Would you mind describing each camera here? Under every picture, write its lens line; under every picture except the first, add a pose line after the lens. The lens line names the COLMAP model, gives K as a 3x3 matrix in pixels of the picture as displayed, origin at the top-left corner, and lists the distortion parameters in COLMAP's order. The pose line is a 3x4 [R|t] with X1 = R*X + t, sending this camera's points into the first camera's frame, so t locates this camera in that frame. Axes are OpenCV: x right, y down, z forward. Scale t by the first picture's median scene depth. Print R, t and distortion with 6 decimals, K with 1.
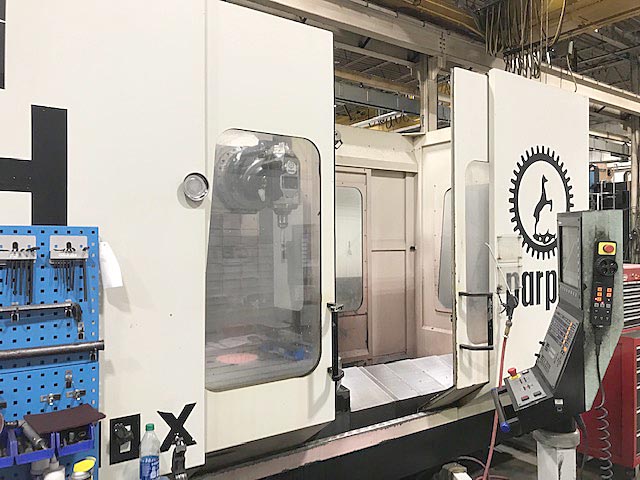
lens RADIAL K [[526.4, 0, 315.4], [0, 526.4, 236.5], [0, 0, 1]] dist [0.029567, -0.042633]
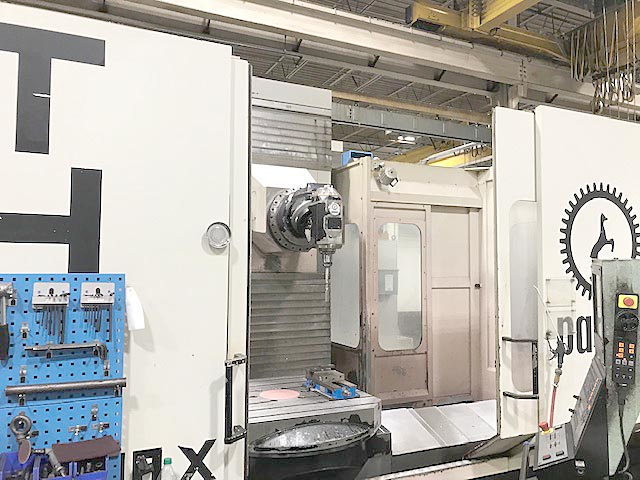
lens RADIAL K [[526.4, 0, 323.7], [0, 526.4, 240.8], [0, 0, 1]] dist [0.029567, -0.042633]
pose [[0.984960, -0.001074, -0.172776, 0.110623], [-0.006330, 0.999085, -0.042295, -0.025431], [0.172664, 0.042752, 0.984053, -0.012263]]
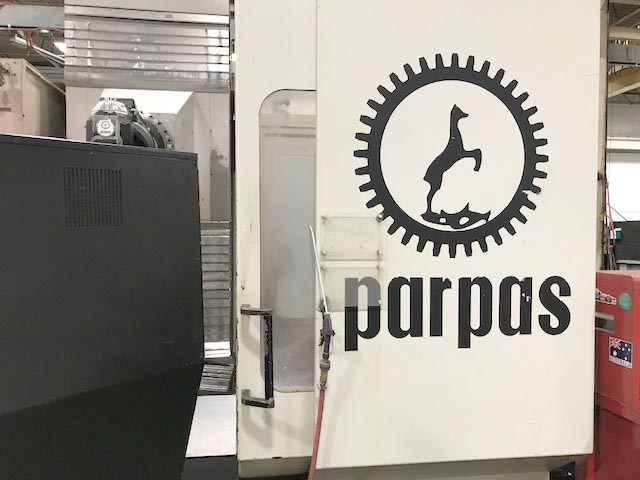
lens RADIAL K [[526.4, 0, 320.1], [0, 526.4, 241.1], [0, 0, 1]] dist [0.029567, -0.042633]
pose [[0.889875, 0.014197, -0.455983, 0.589937], [-0.000553, 0.999548, 0.030042, 0.010040], [0.456204, -0.026481, 0.889481, 0.459191]]
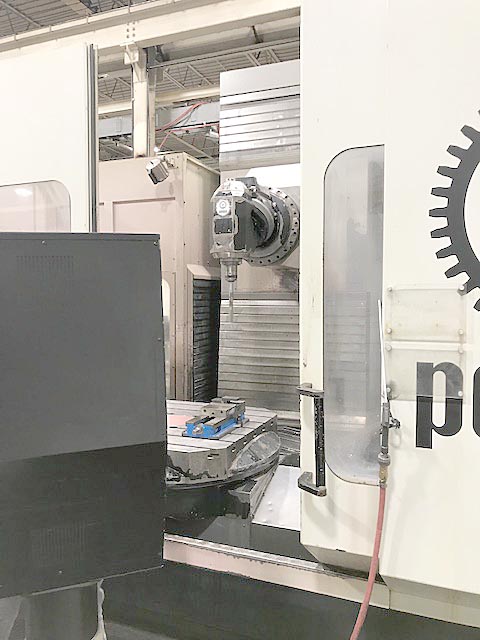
lens RADIAL K [[526.4, 0, 238.9], [0, 526.4, 321.4], [0, 0, 1]] dist [0.029567, -0.042633]
pose [[0.527439, 0.040300, -0.848636, 0.679026], [0.008658, 0.998568, 0.052801, 0.003186], [0.849549, -0.035197, 0.526335, 0.585282]]
